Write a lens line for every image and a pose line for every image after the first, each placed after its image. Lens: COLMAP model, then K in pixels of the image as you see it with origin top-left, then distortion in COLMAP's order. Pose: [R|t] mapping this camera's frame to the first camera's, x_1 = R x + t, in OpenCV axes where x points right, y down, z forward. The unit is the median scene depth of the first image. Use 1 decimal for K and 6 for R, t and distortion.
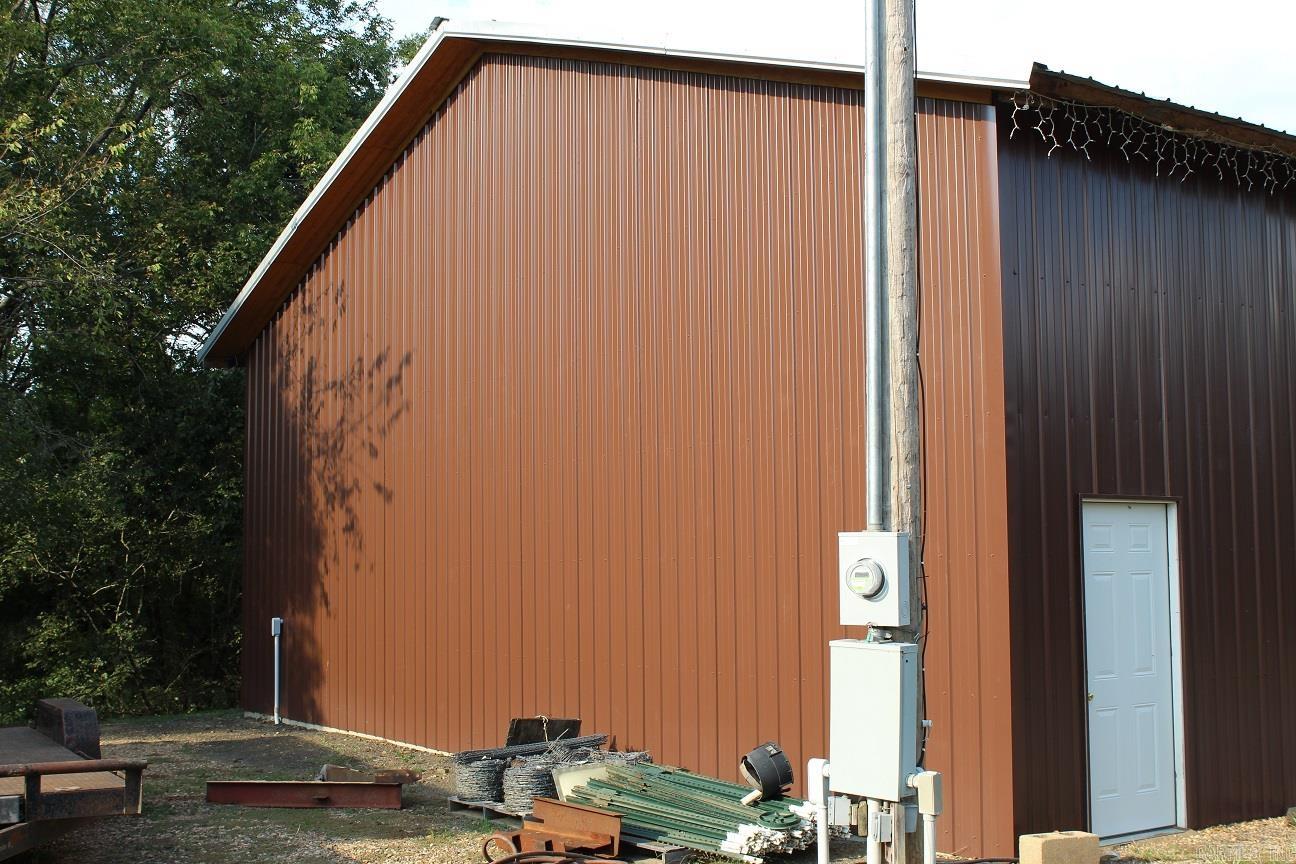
lens RADIAL K [[1578.0, 0, 648.0], [0, 1578.0, 432.0], [0, 0, 1]] dist [-0.103328, 0.184899]
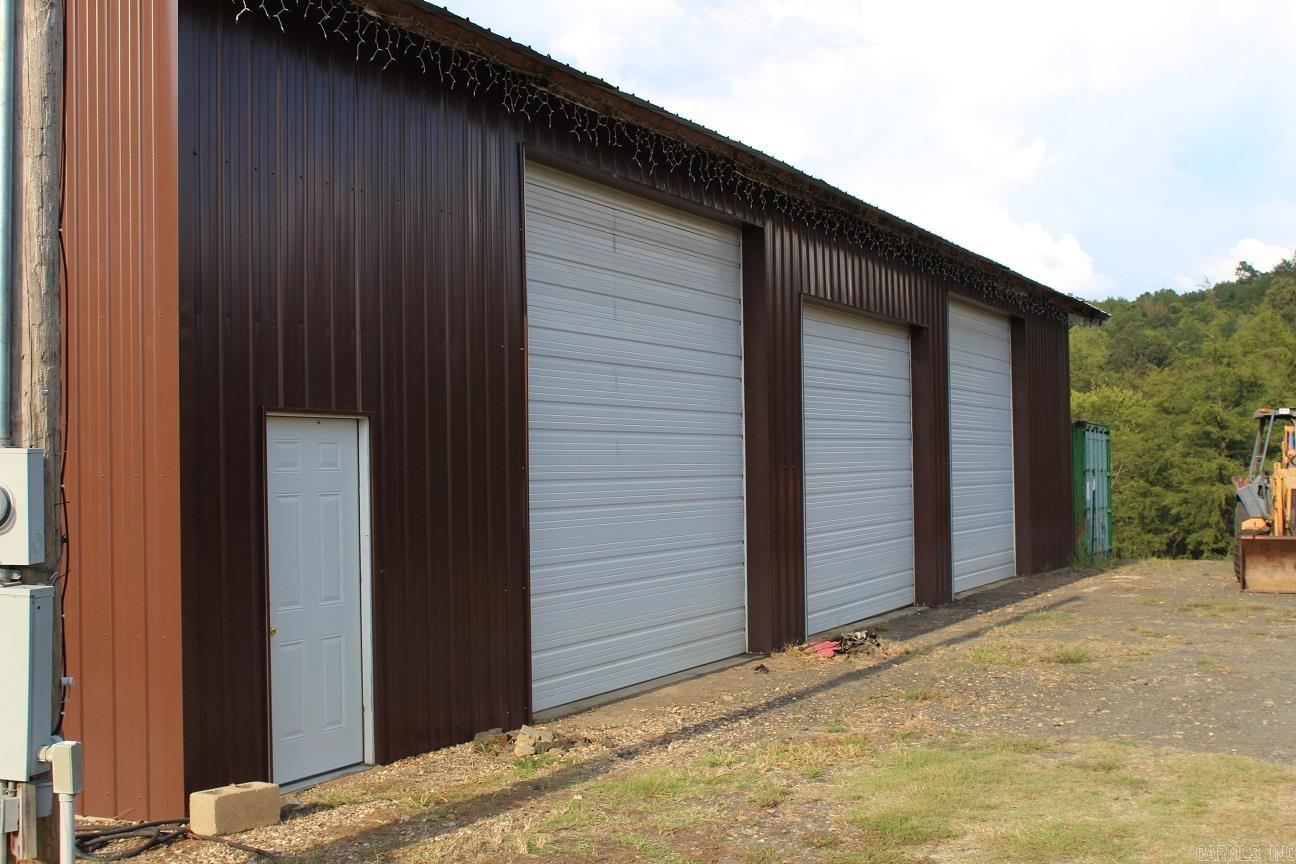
lens RADIAL K [[1578.0, 0, 648.0], [0, 1578.0, 432.0], [0, 0, 1]] dist [-0.103328, 0.184899]
pose [[0.878497, 0.004337, 0.477728, 0.039959], [-0.028984, 0.998601, 0.044233, 0.007795], [-0.476868, -0.052705, 0.877393, 0.106663]]
